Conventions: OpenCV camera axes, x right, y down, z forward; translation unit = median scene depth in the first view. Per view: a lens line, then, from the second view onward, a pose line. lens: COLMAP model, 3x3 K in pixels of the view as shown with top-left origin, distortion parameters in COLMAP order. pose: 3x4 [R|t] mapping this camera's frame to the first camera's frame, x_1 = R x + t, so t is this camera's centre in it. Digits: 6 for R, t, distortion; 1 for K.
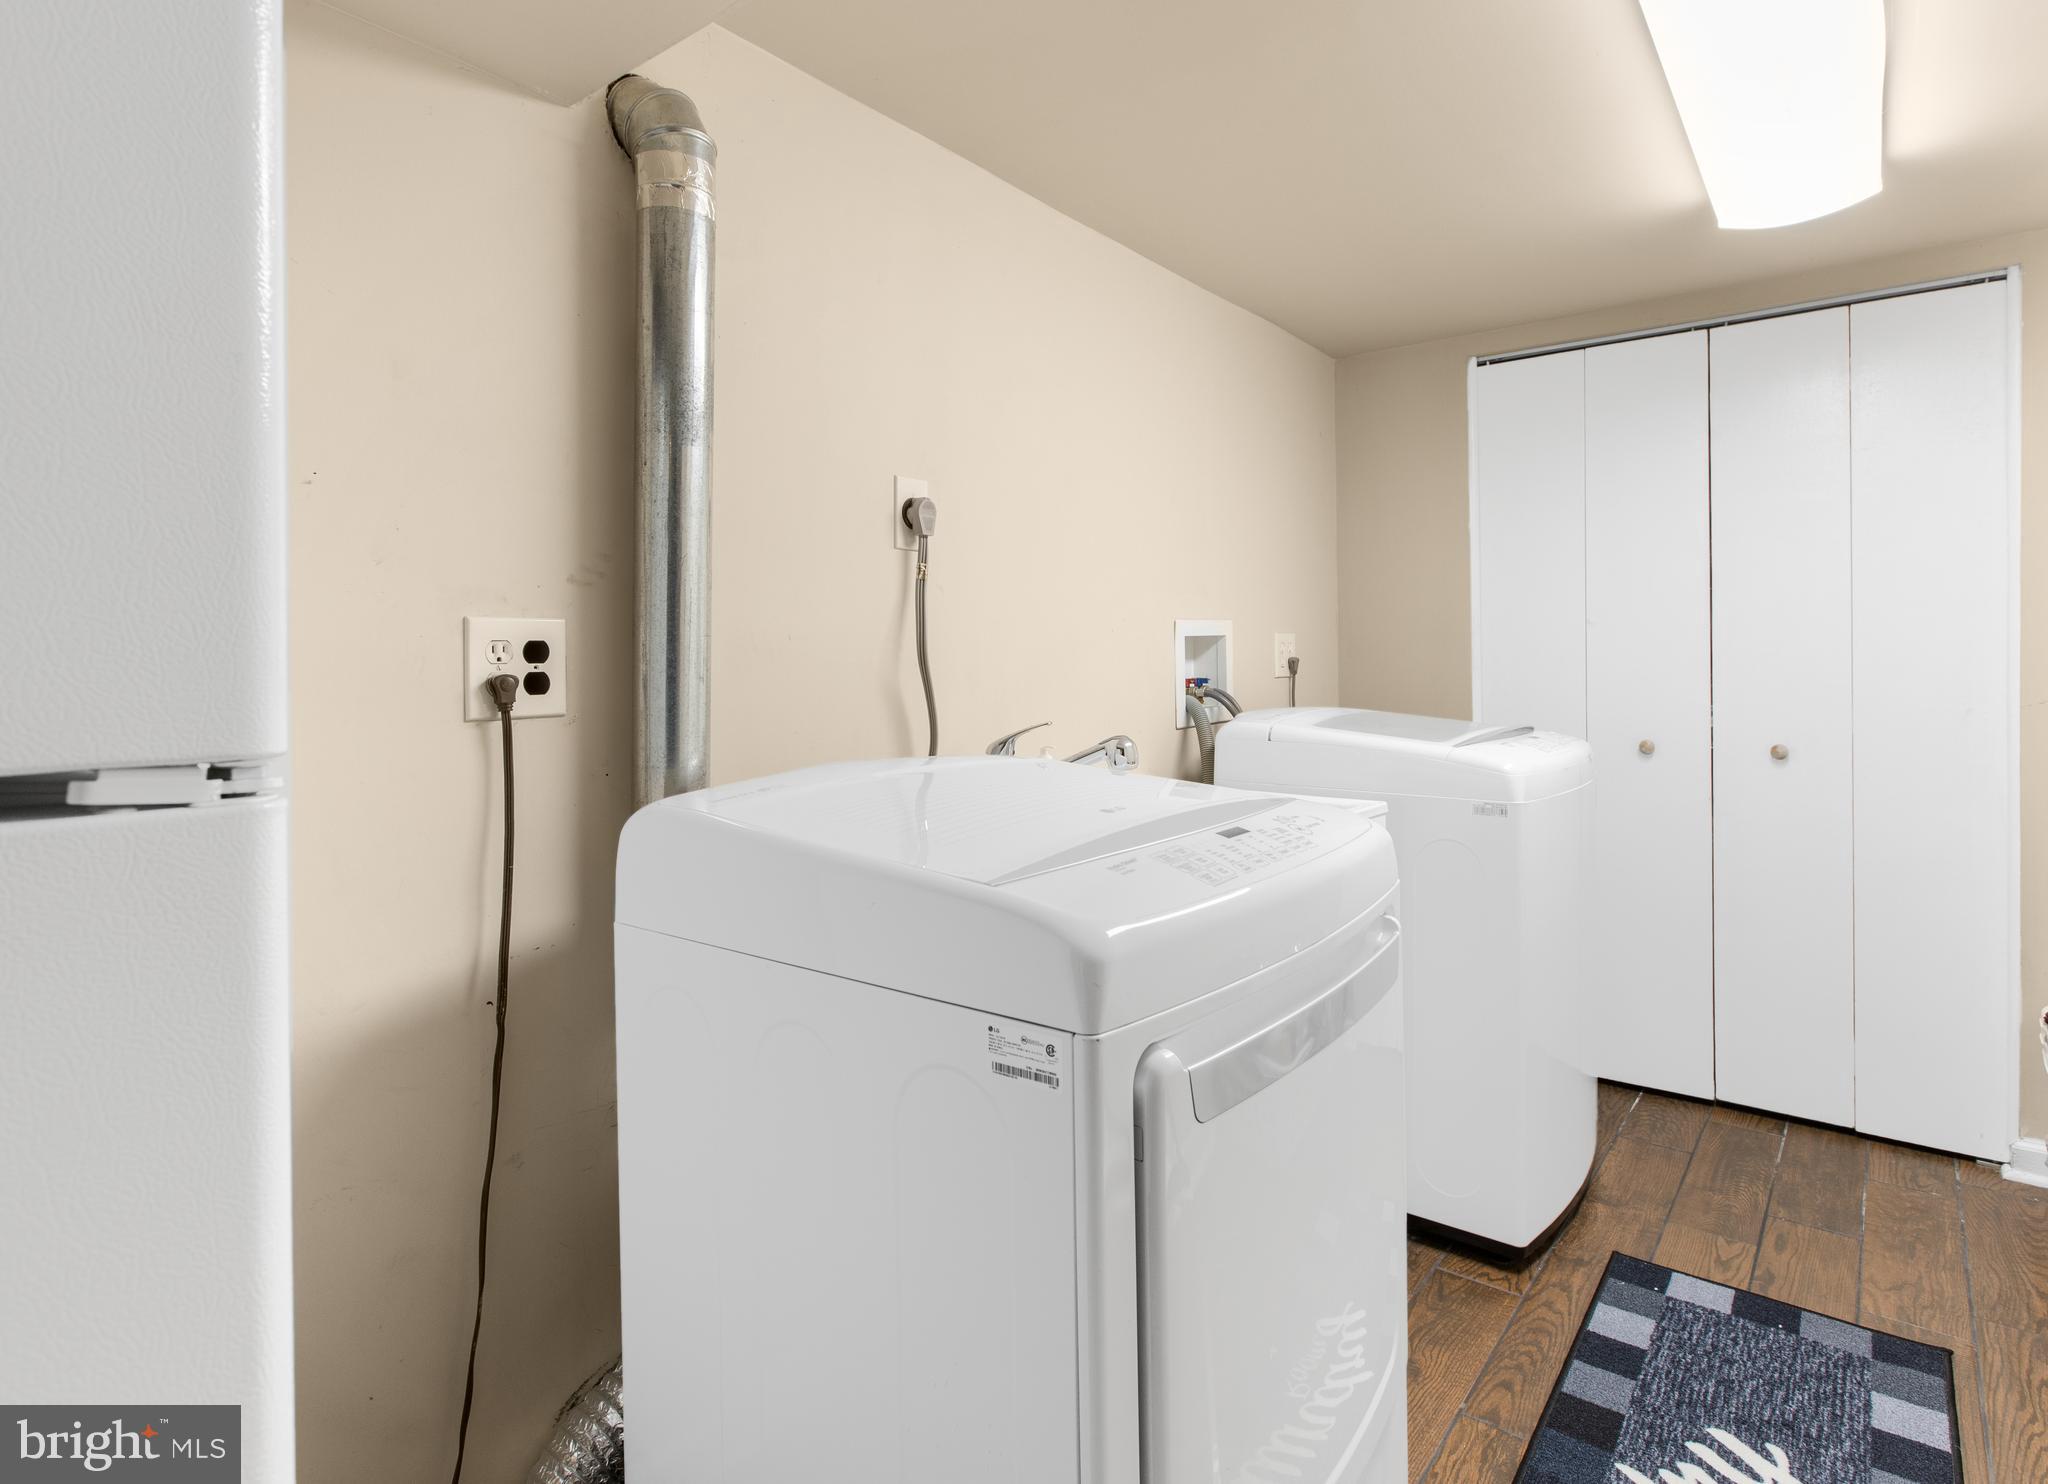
lens RADIAL K [[1103.9, 0, 1018.8], [0, 1103.9, 665.2], [0, 0, 1]] dist [0.002115, 0.000705]
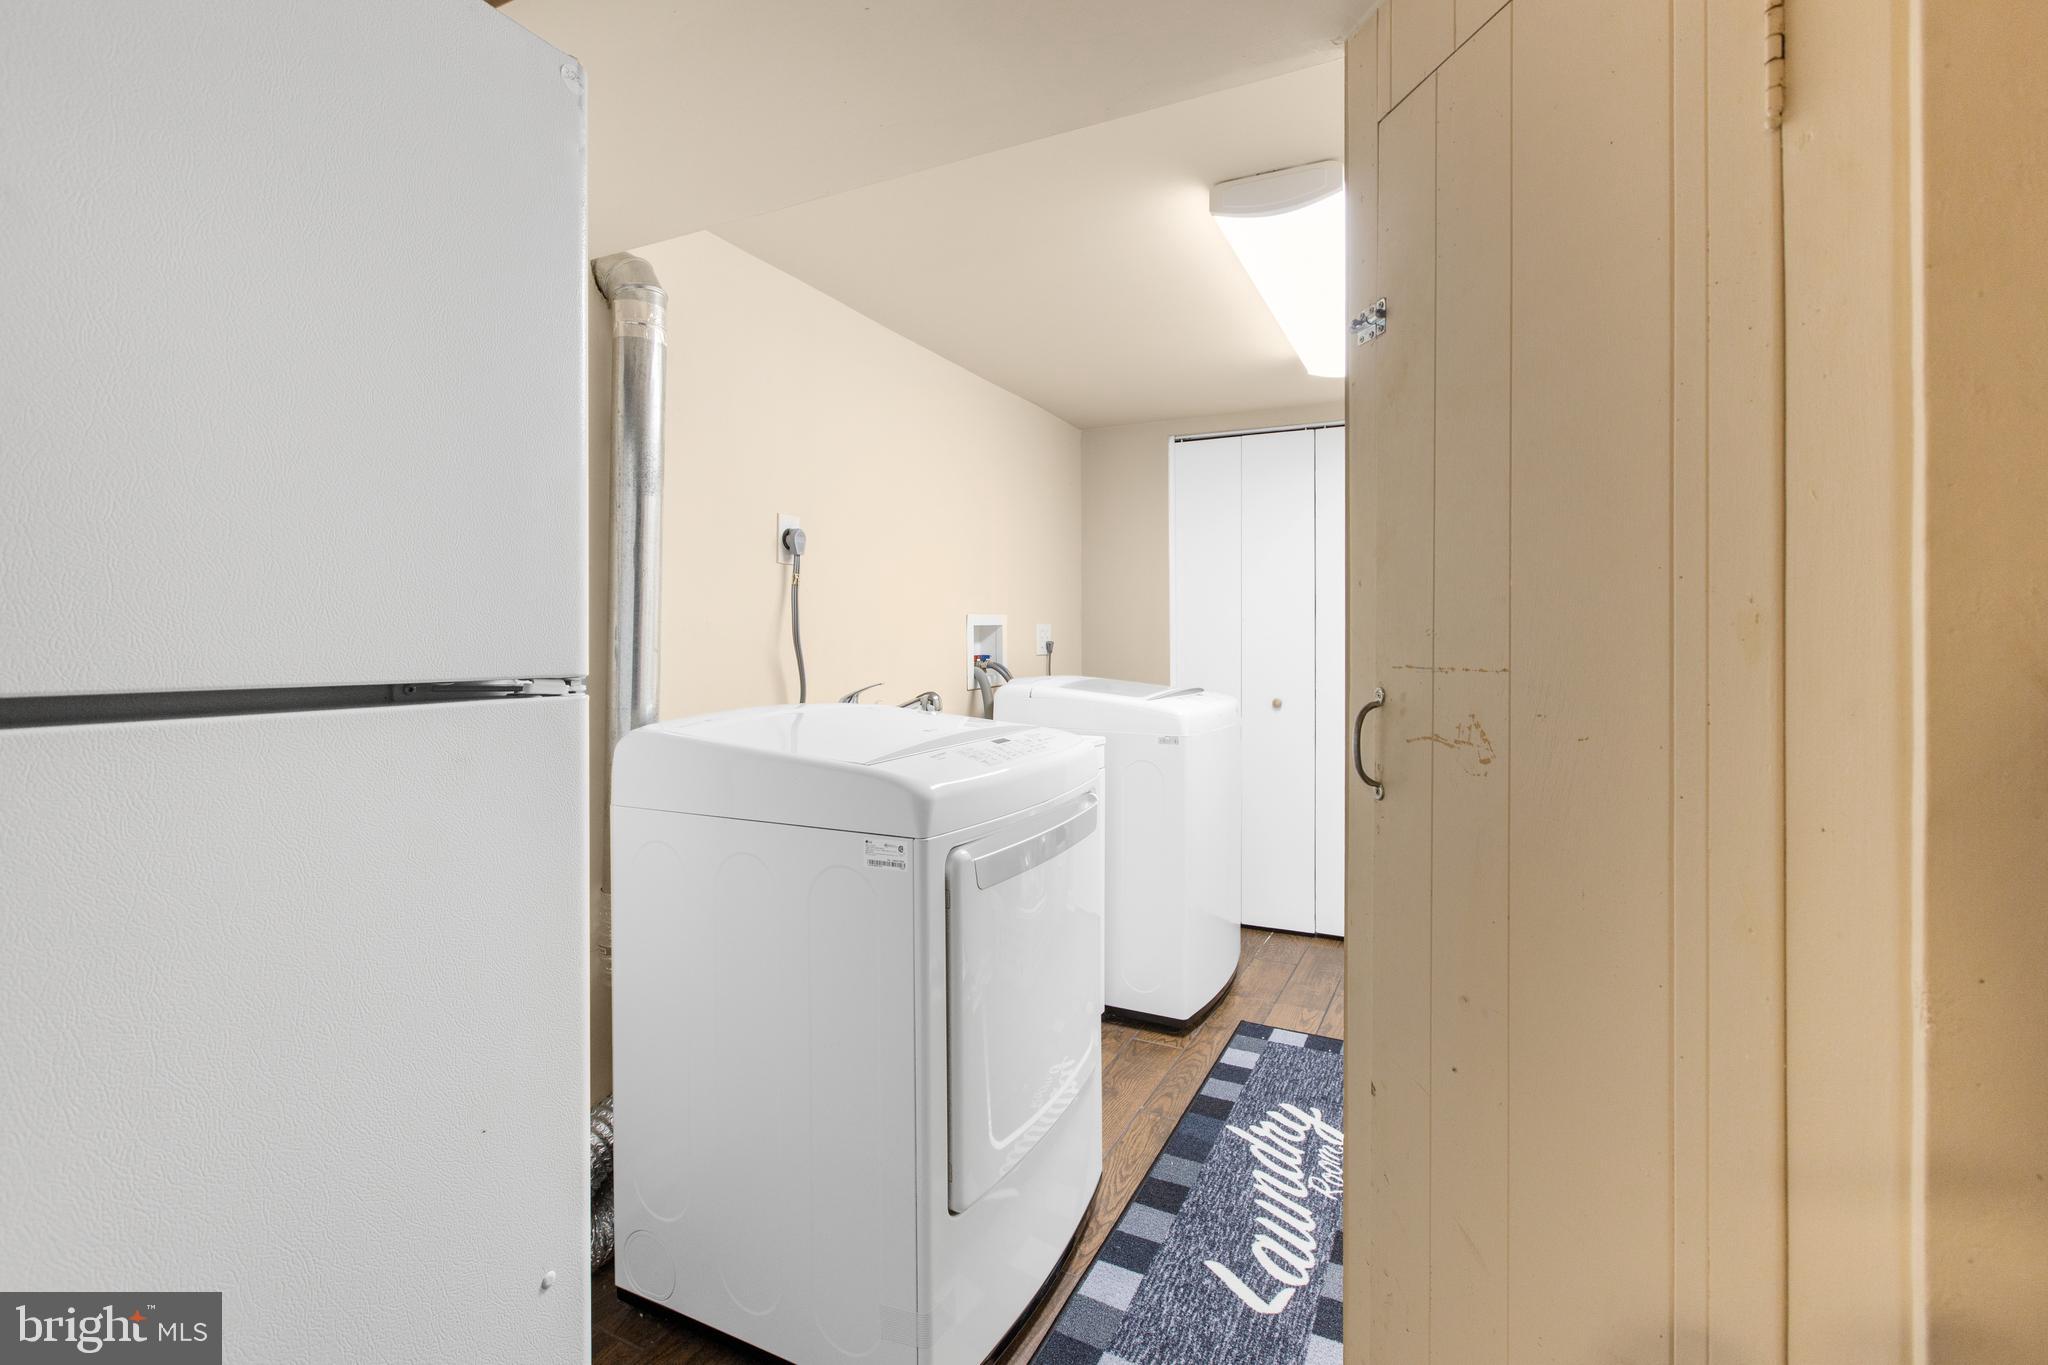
lens RADIAL K [[940.8, 0, 1022.2], [0, 940.8, 676.3], [0, 0, 1]] dist [-0.033965, -0.000128]
pose [[0.979883, 0.001856, 0.199566, -0.041982], [-0.007868, 0.999539, 0.029337, 0.004708], [-0.199419, -0.030317, 0.979445, -0.280443]]
